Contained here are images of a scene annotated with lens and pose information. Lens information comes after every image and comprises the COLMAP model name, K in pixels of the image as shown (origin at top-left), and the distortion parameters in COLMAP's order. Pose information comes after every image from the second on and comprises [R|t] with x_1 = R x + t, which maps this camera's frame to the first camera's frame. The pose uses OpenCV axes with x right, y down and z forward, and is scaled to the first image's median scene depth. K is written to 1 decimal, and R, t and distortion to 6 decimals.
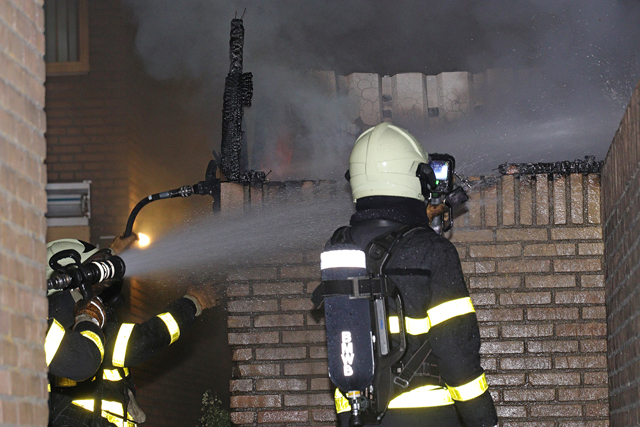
lens RADIAL K [[2794.9, 0, 323.5], [0, 2794.9, 214.1], [0, 0, 1]] dist [0.059290, 0.000000]
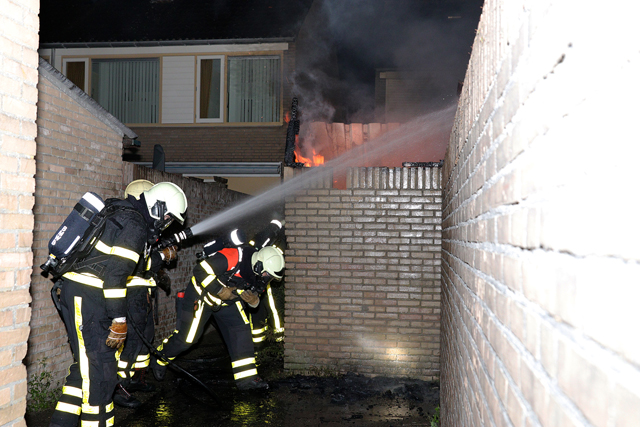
lens RADIAL K [[719.3, 0, 319.6], [0, 719.3, 219.9], [0, 0, 1]] dist [0.009640, 0.000000]
pose [[0.994885, 0.037794, -0.093679, 0.052388], [-0.031129, 0.996946, 0.071620, -0.010860], [0.096100, -0.068338, 0.993023, 0.395516]]
